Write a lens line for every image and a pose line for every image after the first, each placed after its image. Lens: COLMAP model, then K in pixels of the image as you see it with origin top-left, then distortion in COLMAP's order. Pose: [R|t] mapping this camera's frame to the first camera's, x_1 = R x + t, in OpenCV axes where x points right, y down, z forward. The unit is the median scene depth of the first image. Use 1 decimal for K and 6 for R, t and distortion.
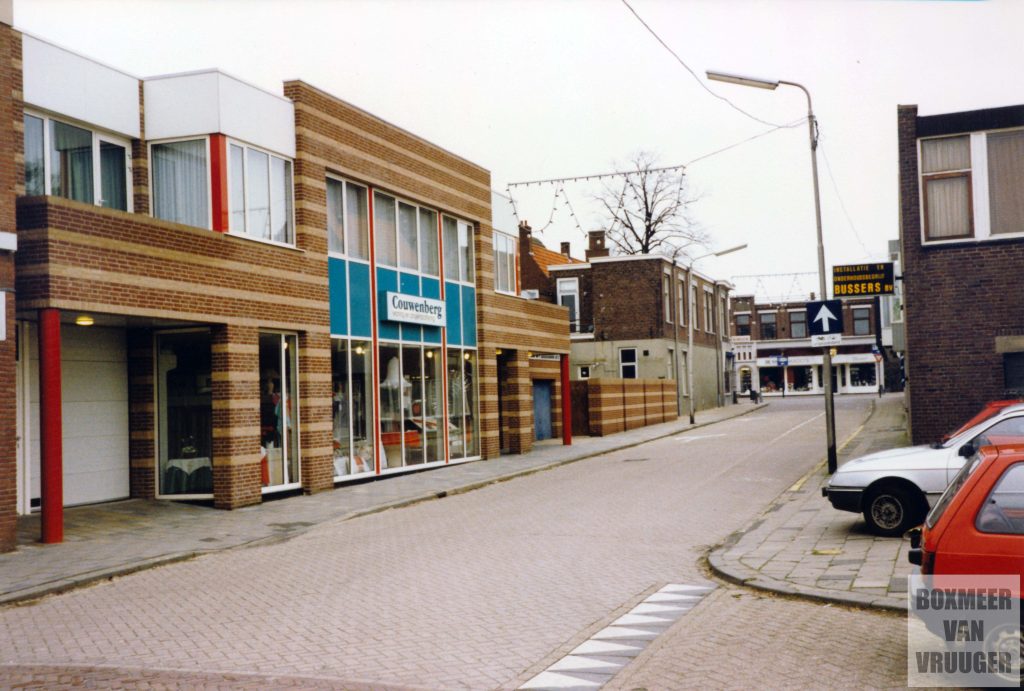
lens RADIAL K [[1139.9, 0, 512.9], [0, 1139.9, 343.7], [0, 0, 1]] dist [0.100692, 0.000000]
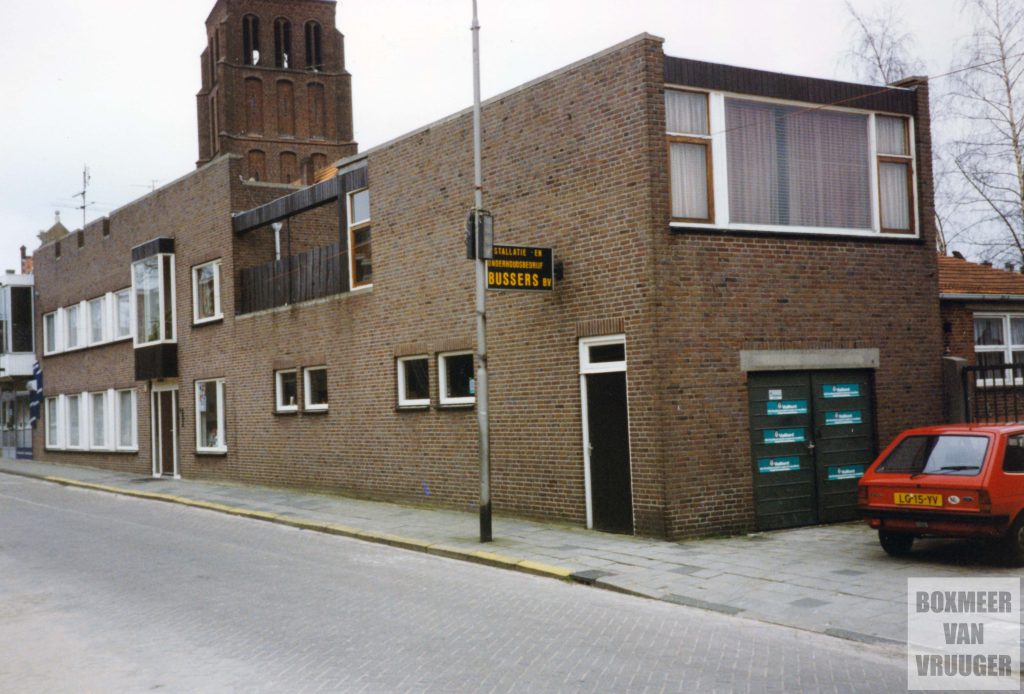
lens RADIAL K [[1139.9, 0, 511.1], [0, 1139.9, 347.6], [0, 0, 1]] dist [0.100692, 0.000000]
pose [[0.579085, 0.041078, 0.814232, -0.311063], [-0.016012, 0.999110, -0.039018, 0.024842], [-0.815110, 0.009557, 0.579228, 0.659193]]
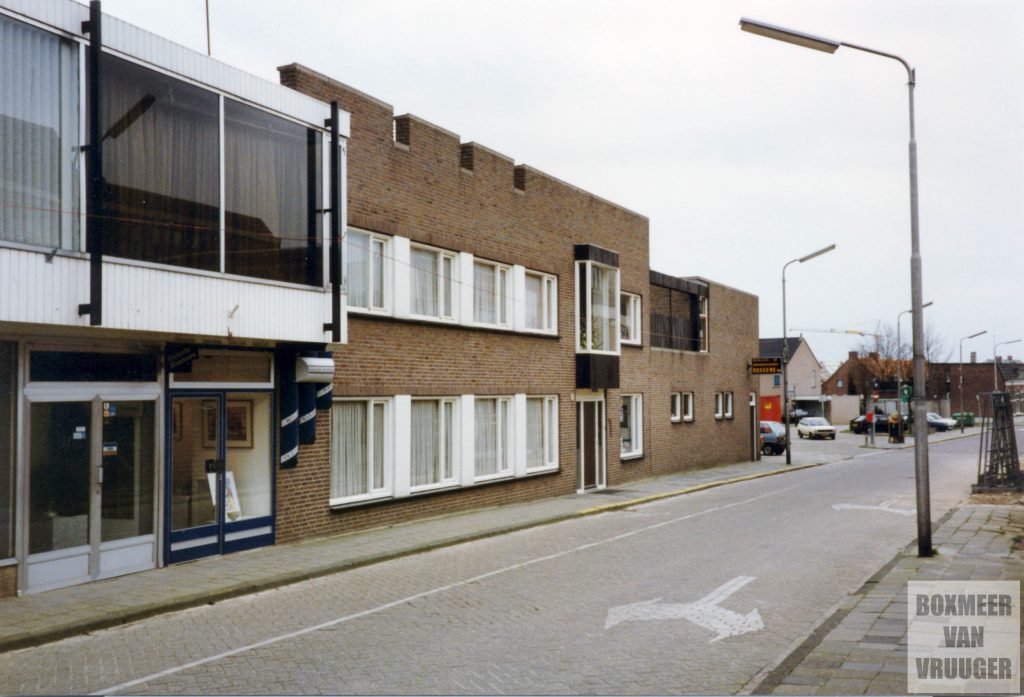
lens RADIAL K [[1144.8, 0, 512.0], [0, 1144.8, 349.7], [0, 0, 1]] dist [0.071623, 0.000000]
pose [[-0.994078, 0.049605, 0.096684, 0.600954], [0.040083, 0.994374, -0.098049, 0.102999], [-0.101004, -0.093593, -0.990474, 3.326200]]
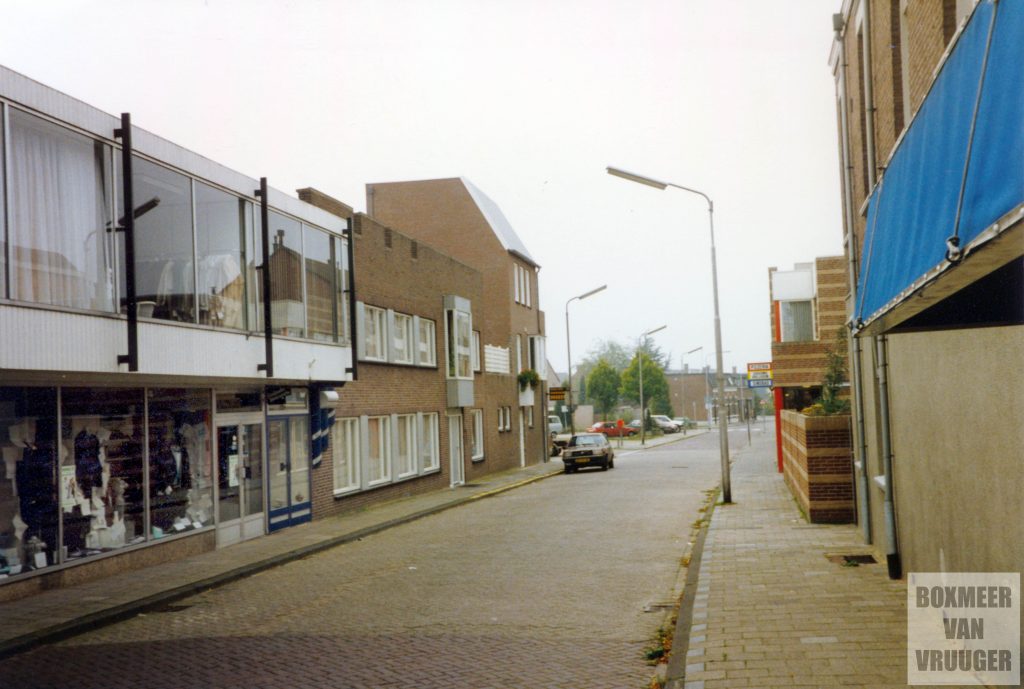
lens RADIAL K [[1139.9, 0, 512.4], [0, 1139.9, 346.8], [0, 0, 1]] dist [0.100692, 0.000000]
pose [[-0.987240, 0.071538, -0.142268, 0.807049], [0.086245, 0.991238, -0.100041, 0.111669], [0.133864, -0.111034, -0.984760, 3.733760]]
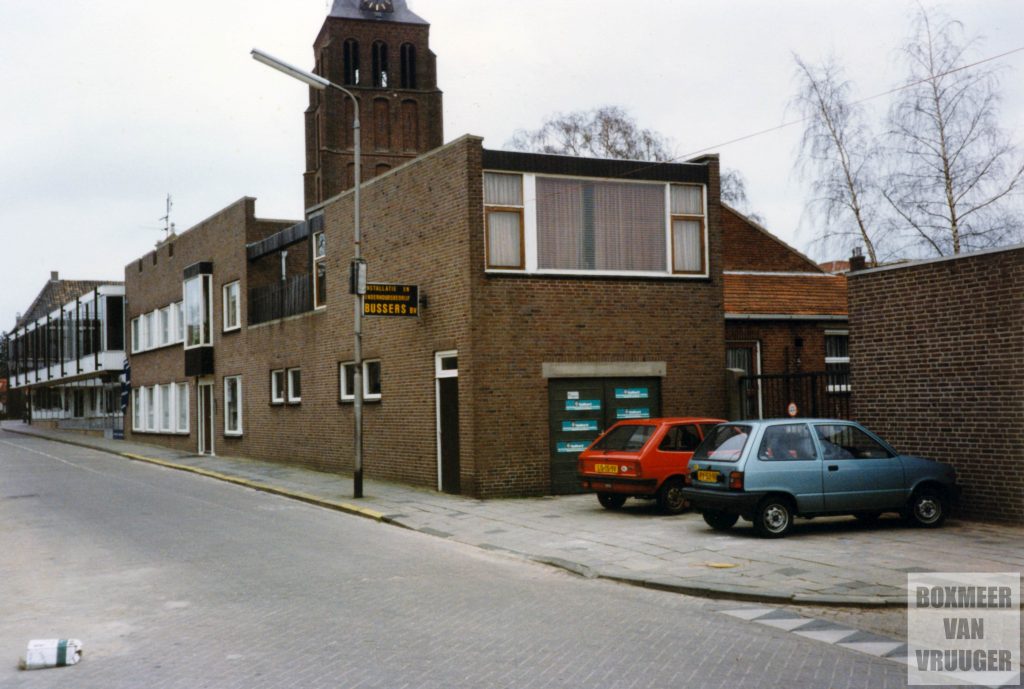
lens RADIAL K [[1139.9, 0, 512.4], [0, 1139.9, 349.3], [0, 0, 1]] dist [0.100692, 0.000000]
pose [[0.668912, 0.044161, 0.742029, -0.392626], [-0.031074, 0.999022, -0.031444, 0.015844], [-0.742692, -0.002025, 0.669630, 0.295929]]
